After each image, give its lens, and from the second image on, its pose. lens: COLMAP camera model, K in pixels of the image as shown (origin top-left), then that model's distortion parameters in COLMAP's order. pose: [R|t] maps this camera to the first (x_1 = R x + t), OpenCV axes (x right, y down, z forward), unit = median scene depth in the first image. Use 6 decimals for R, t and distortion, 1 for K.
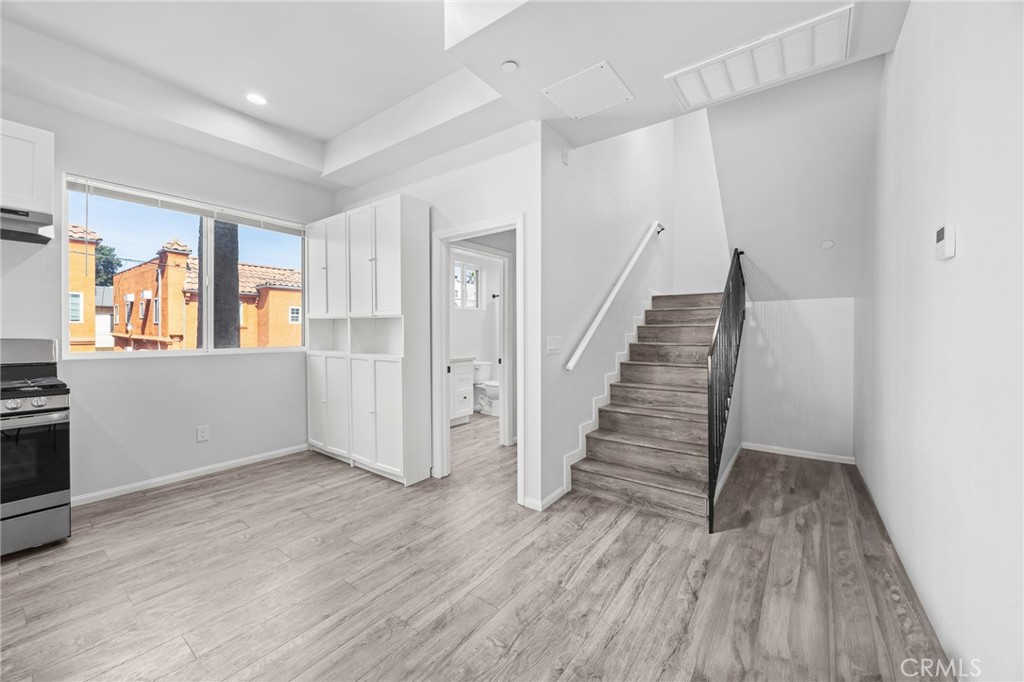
lens RADIAL K [[391.5, 0, 513.6], [0, 391.5, 337.1], [0, 0, 1]] dist [-0.002592, -0.000325]
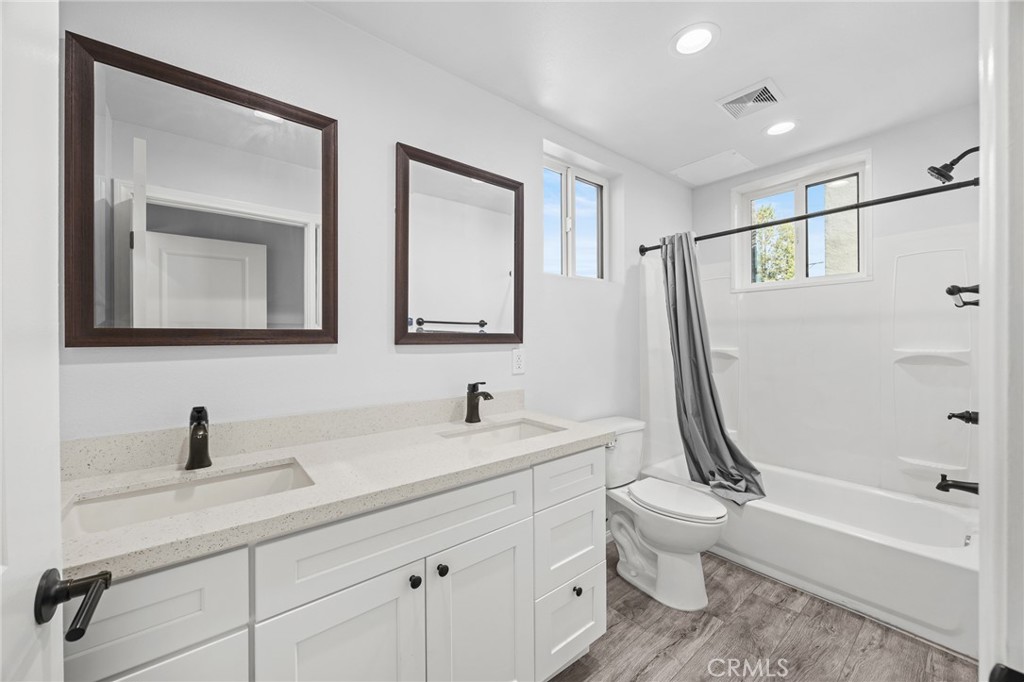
lens RADIAL K [[391.5, 0, 513.6], [0, 391.5, 337.1], [0, 0, 1]] dist [-0.002592, -0.000325]
pose [[0.957397, -0.010506, -0.288583, -0.060504], [0.005238, 0.999805, -0.019021, -0.005312], [0.288727, 0.016700, 0.957266, 0.546169]]
